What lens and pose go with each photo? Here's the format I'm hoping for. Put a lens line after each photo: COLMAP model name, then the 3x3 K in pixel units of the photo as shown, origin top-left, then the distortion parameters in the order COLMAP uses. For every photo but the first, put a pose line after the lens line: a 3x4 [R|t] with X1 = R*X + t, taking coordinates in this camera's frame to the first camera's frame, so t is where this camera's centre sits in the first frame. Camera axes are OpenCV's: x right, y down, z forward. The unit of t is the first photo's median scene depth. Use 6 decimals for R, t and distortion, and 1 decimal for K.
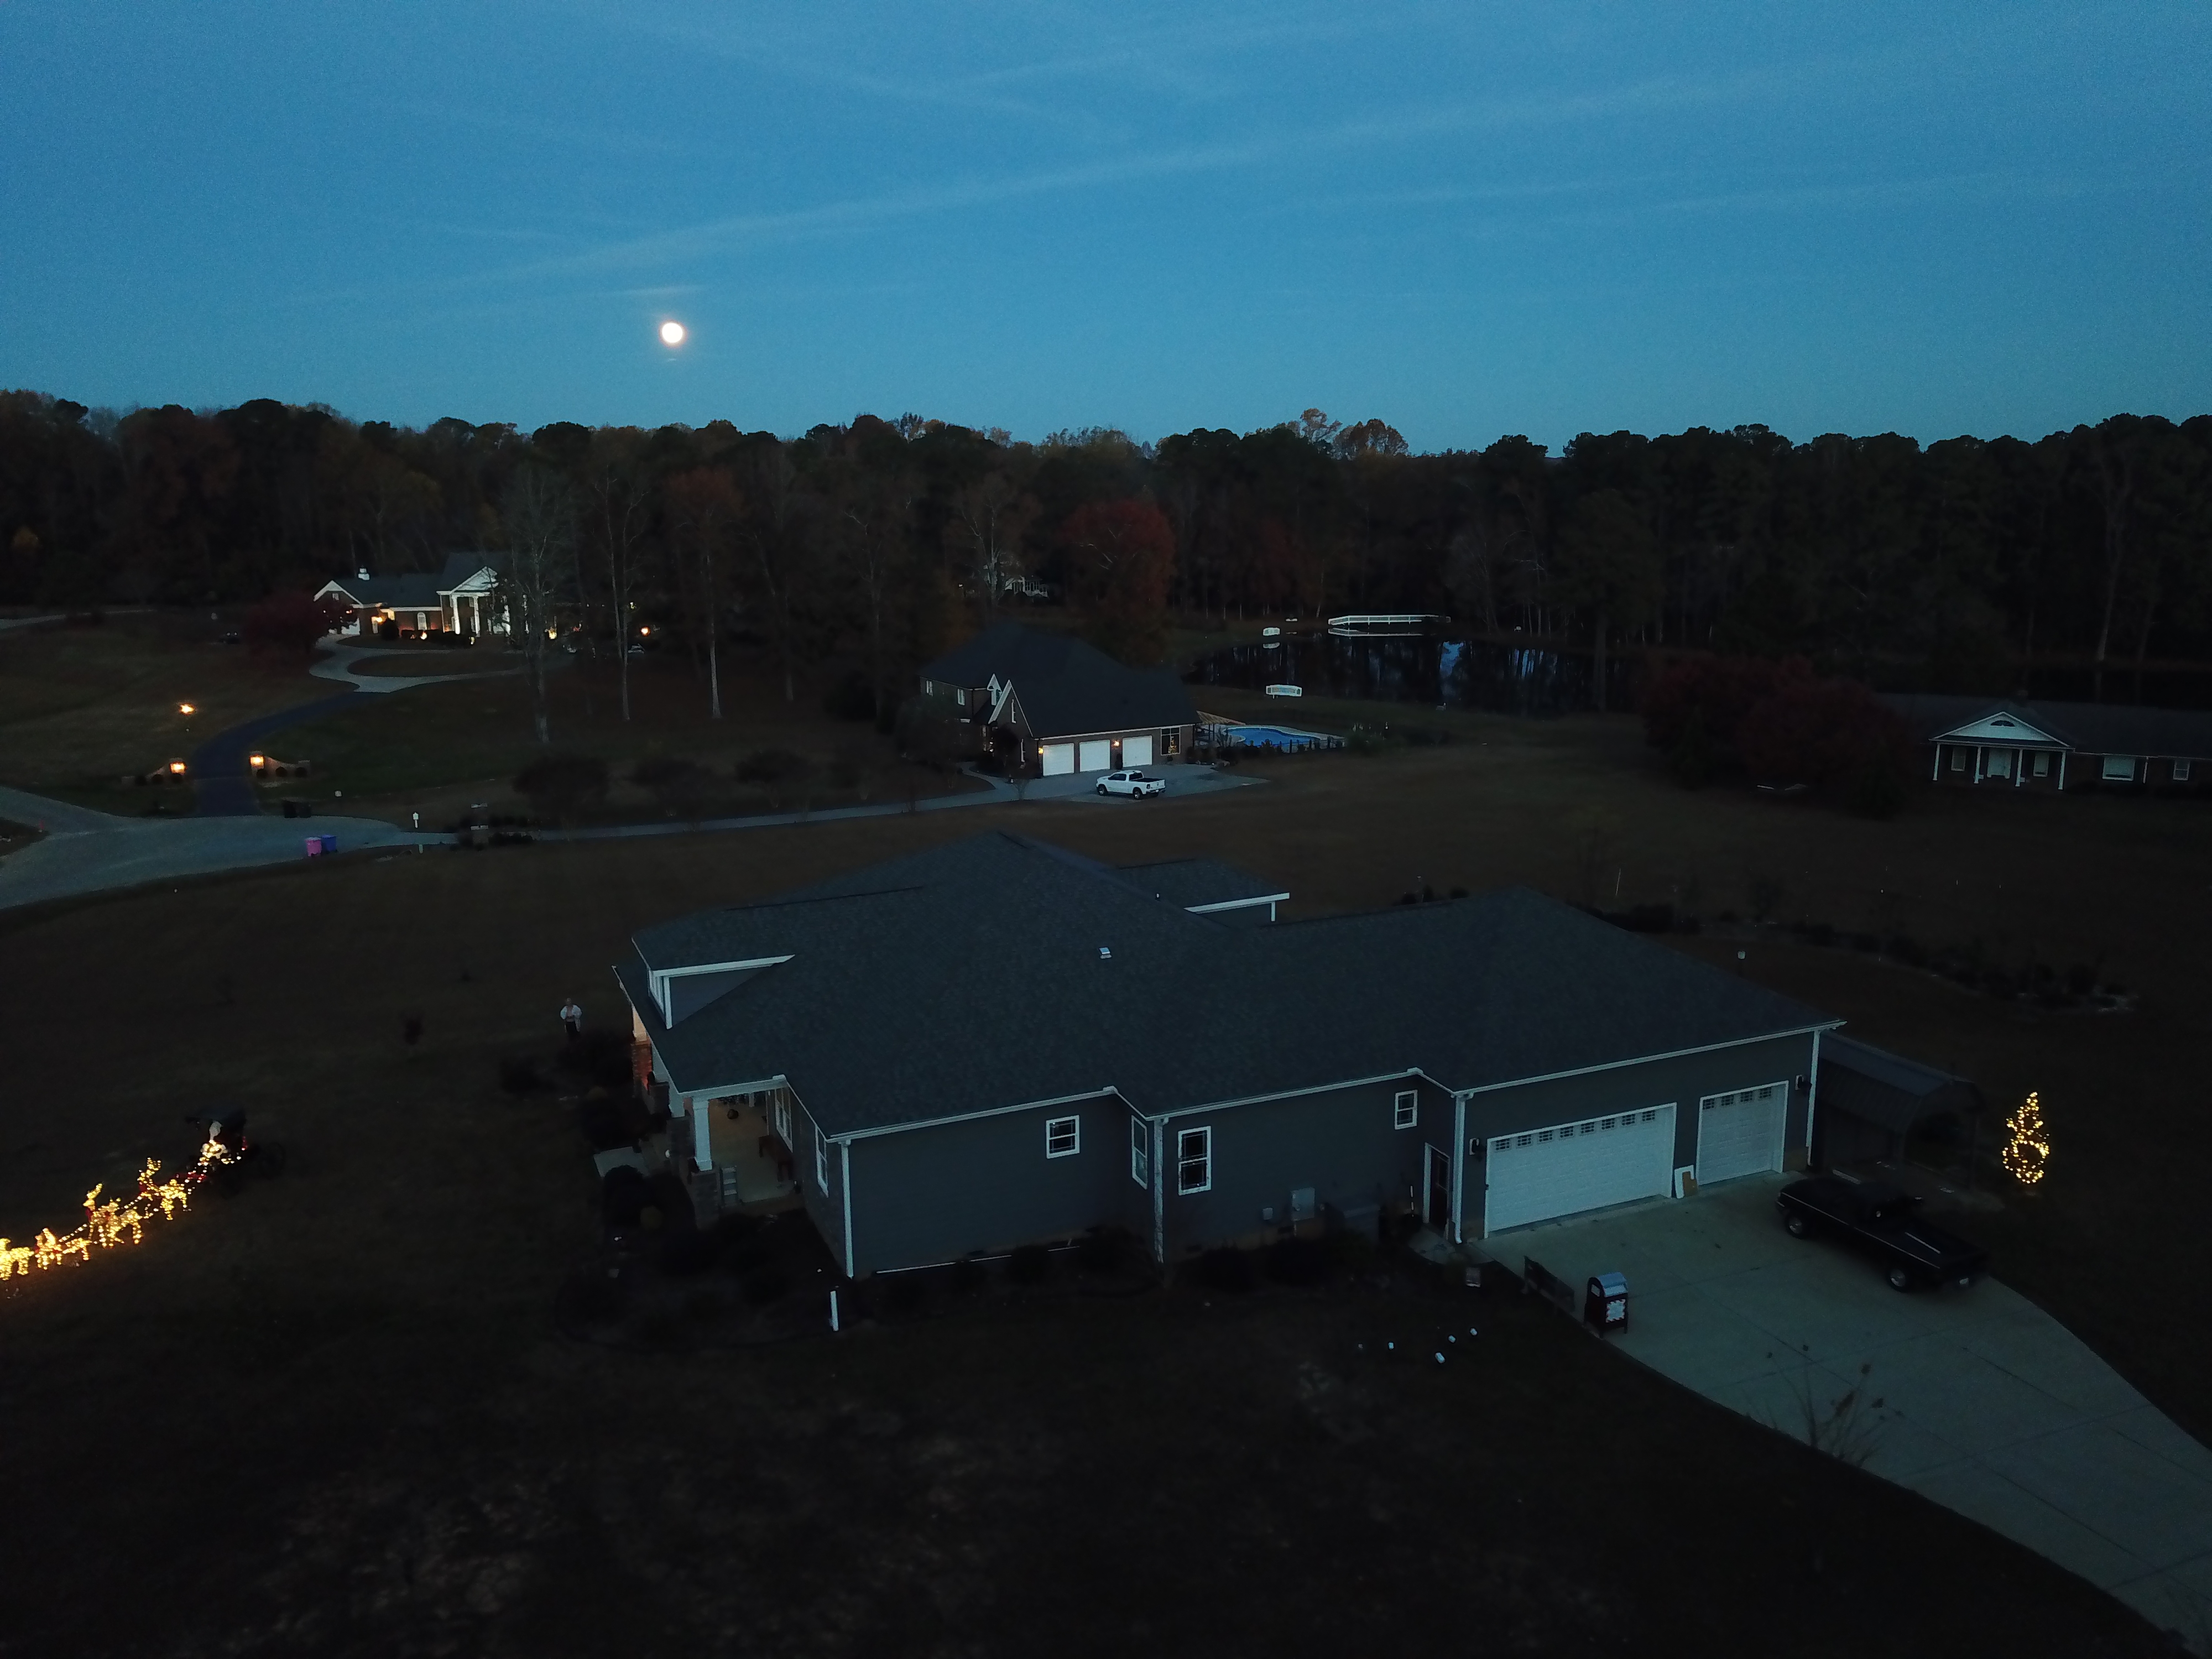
lens RADIAL K [[1691.9, 0, 1108.5], [0, 1691.9, 846.4], [0, 0, 1]] dist [0.012735, 0.014393]
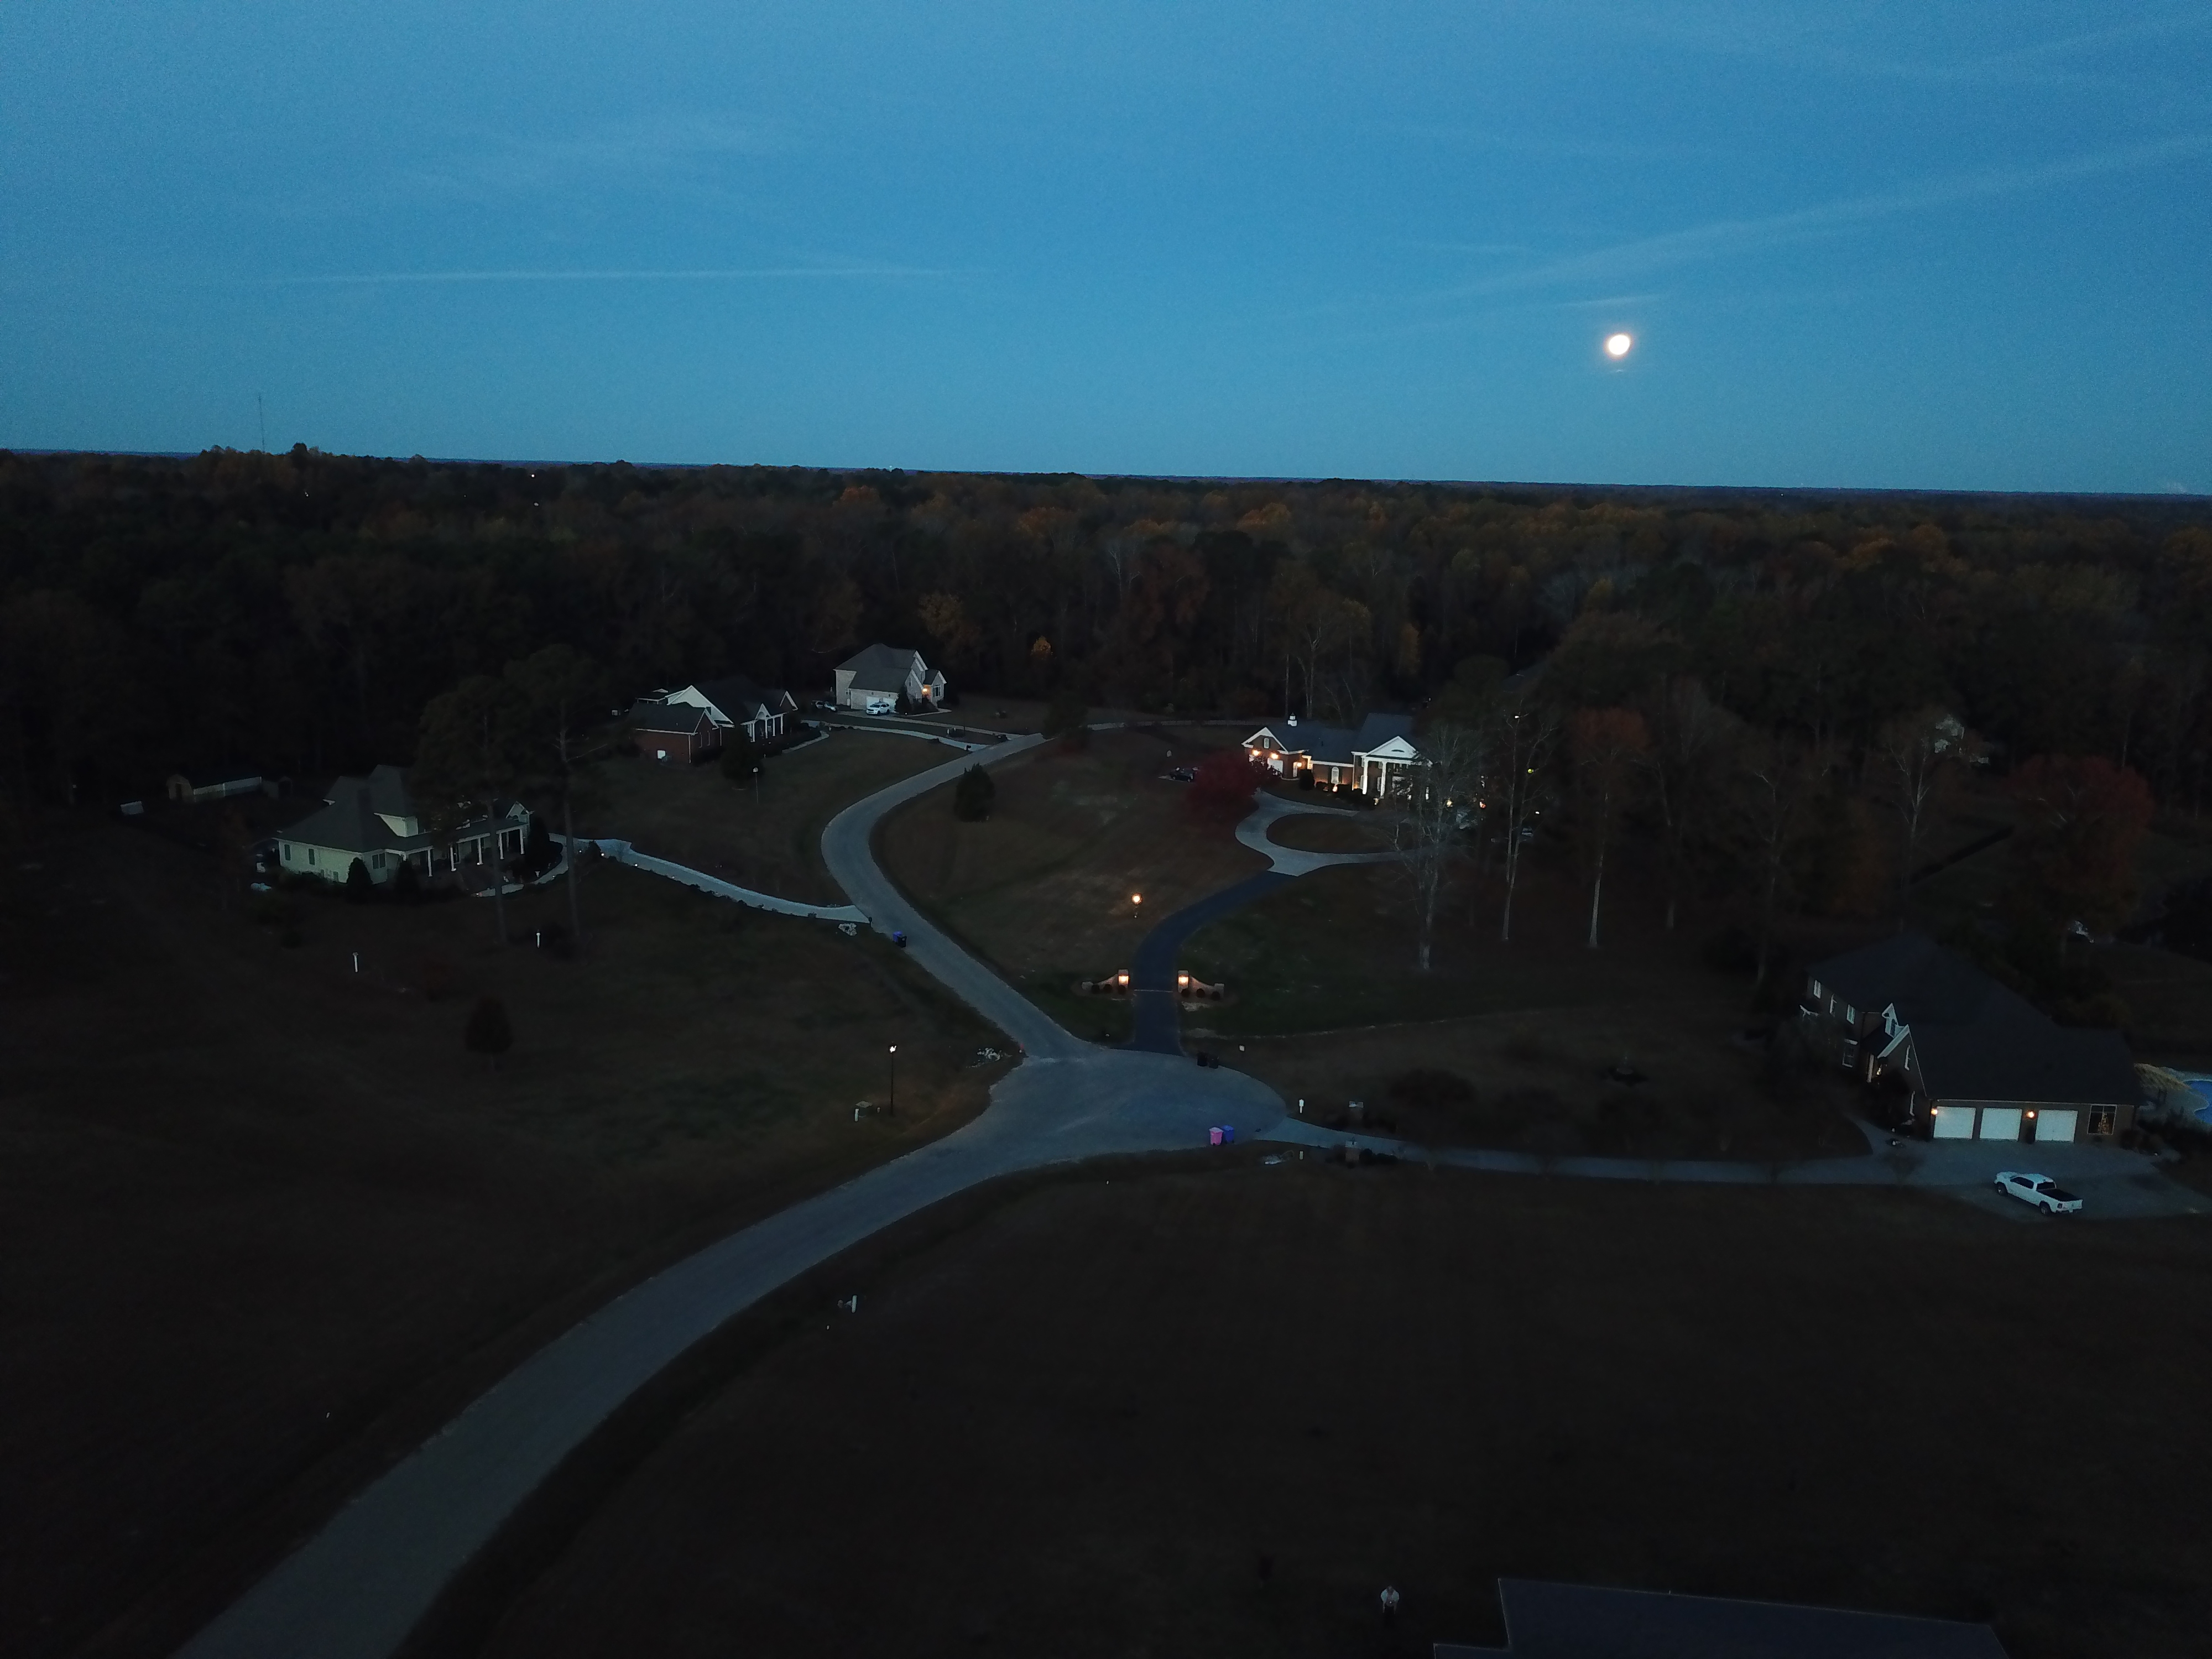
lens RADIAL K [[1691.9, 0, 1104.0], [0, 1691.9, 829.4], [0, 0, 1]] dist [0.012735, 0.014393]
pose [[0.865850, 0.131077, -0.482827, -0.003561], [-0.137786, 0.990224, 0.021733, -0.120907], [0.480955, 0.047709, 0.875446, -0.028199]]
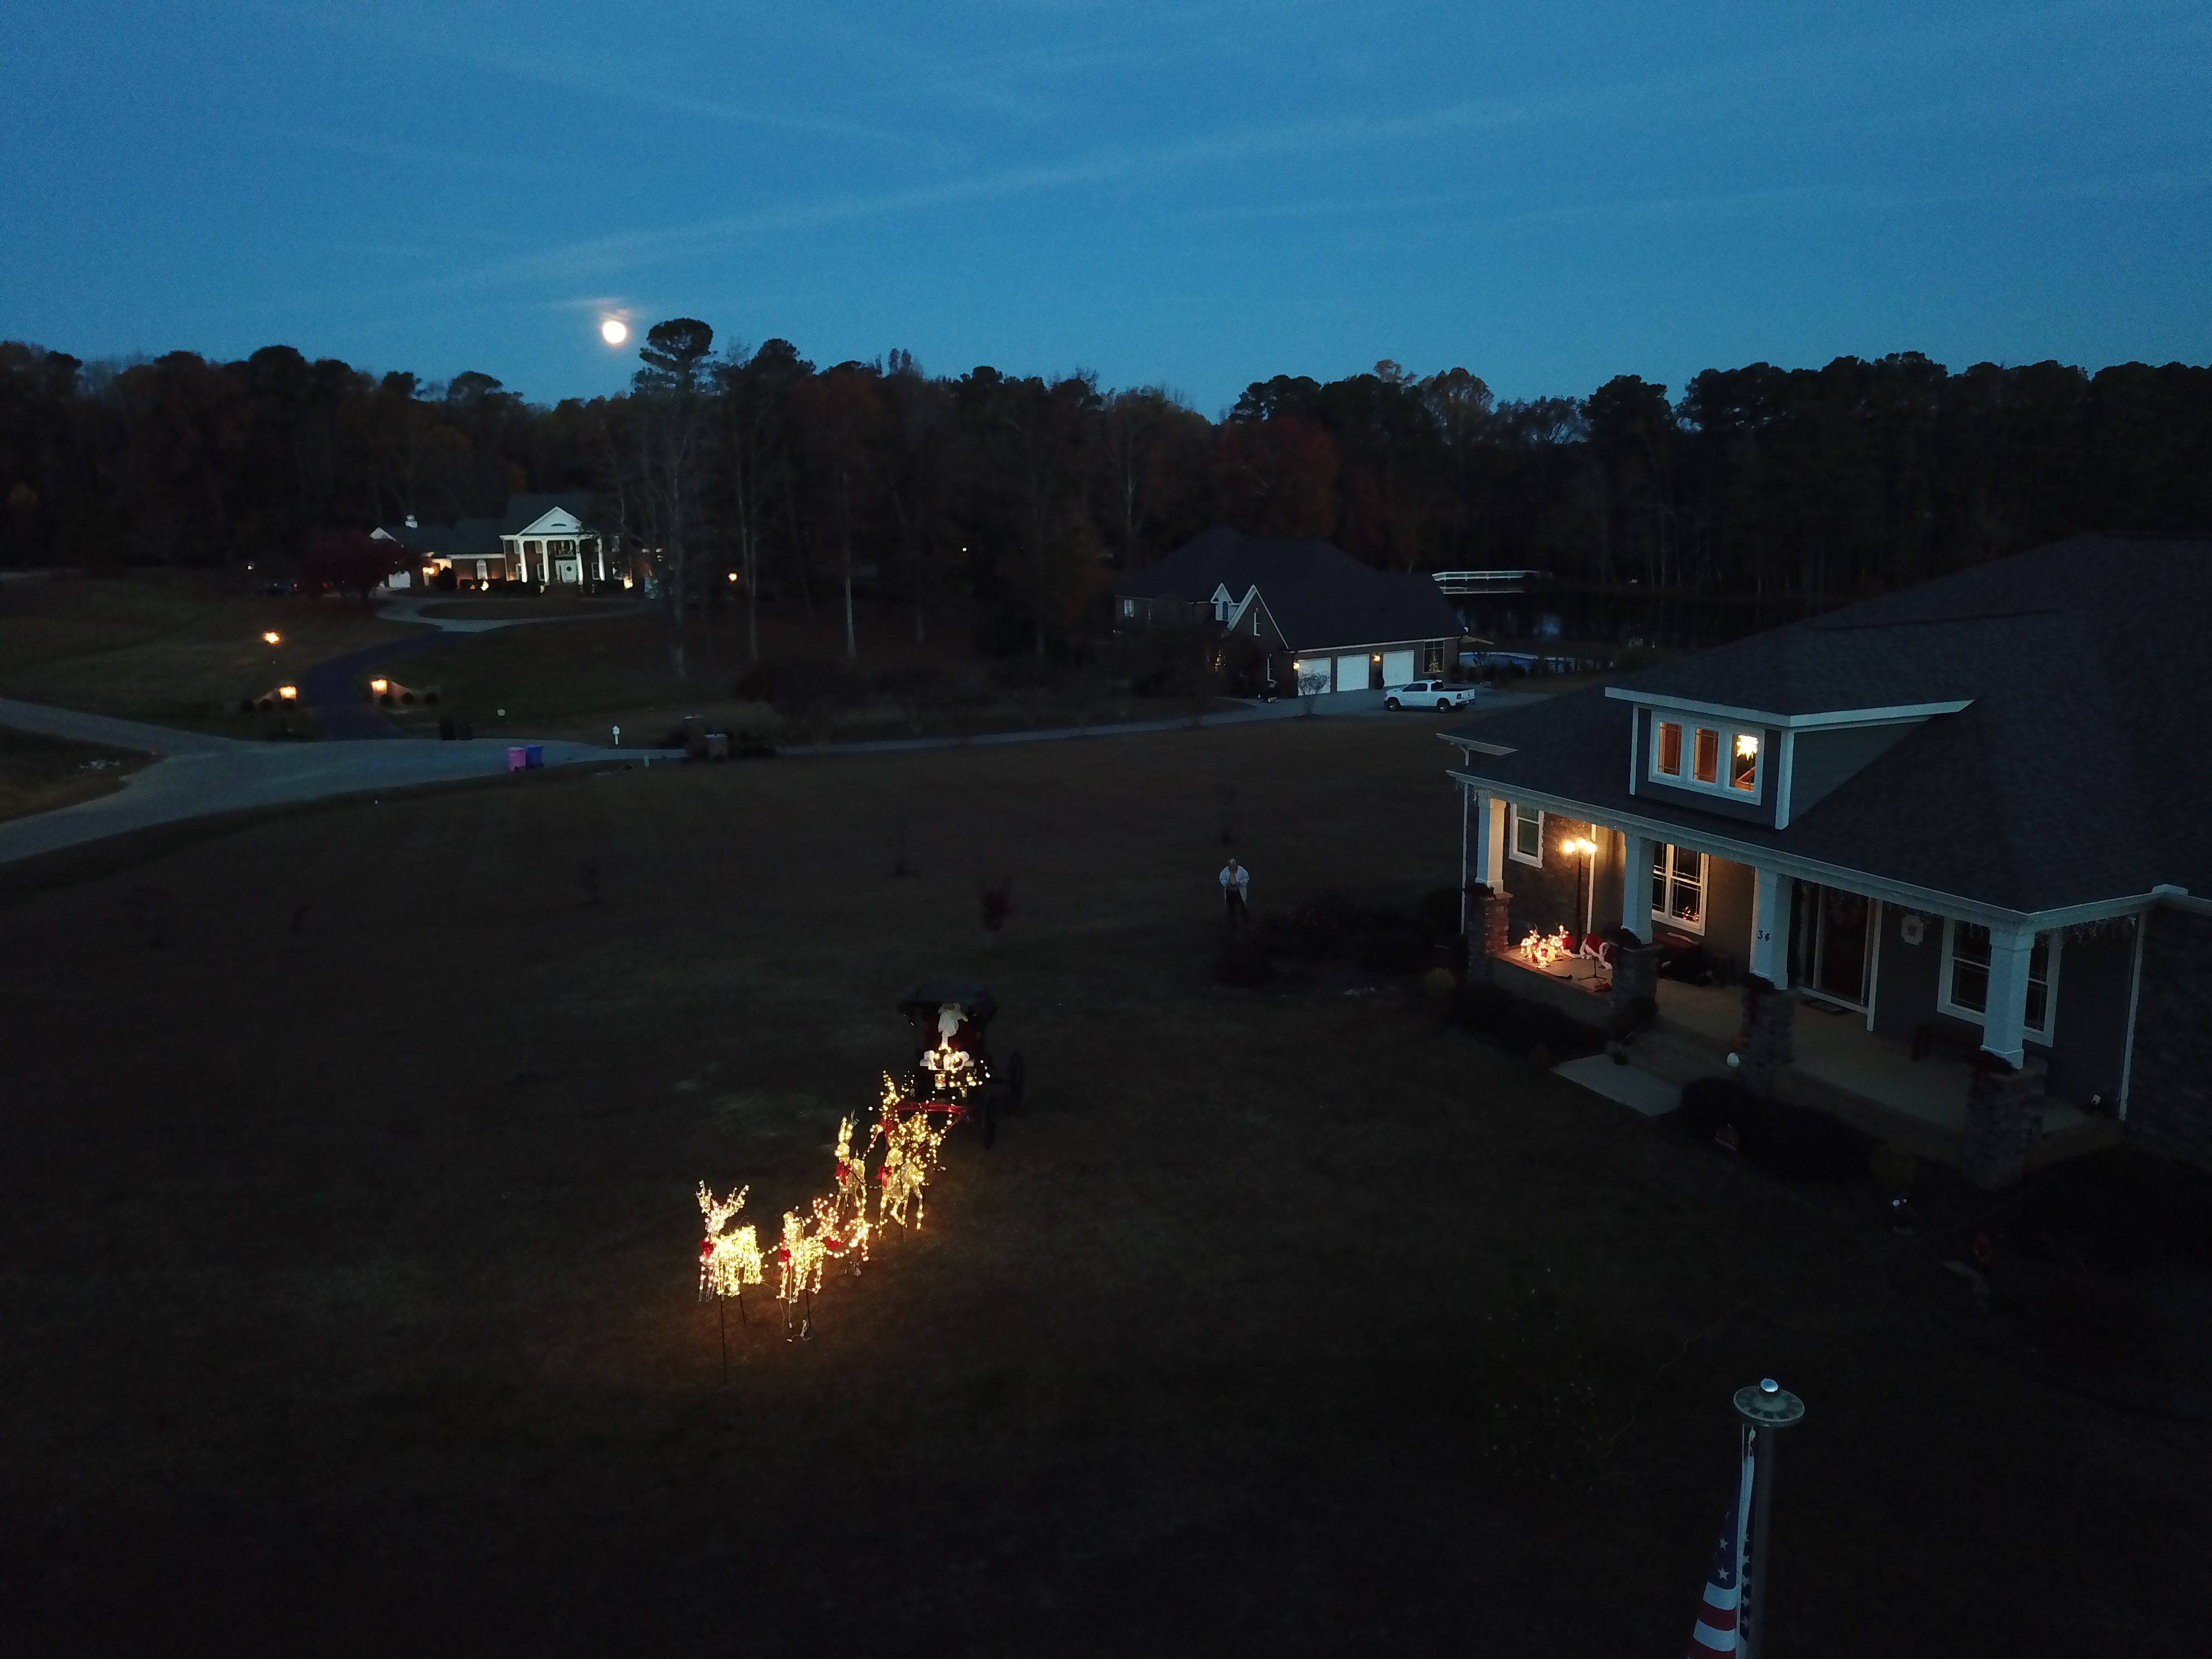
lens RADIAL K [[1691.9, 0, 1103.9], [0, 1691.9, 844.3], [0, 0, 1]] dist [0.012735, 0.014393]
pose [[0.999633, -0.013271, 0.023612, -0.115322], [0.013380, 0.999901, -0.004466, 0.026280], [-0.023551, 0.004780, 0.999711, 0.106069]]
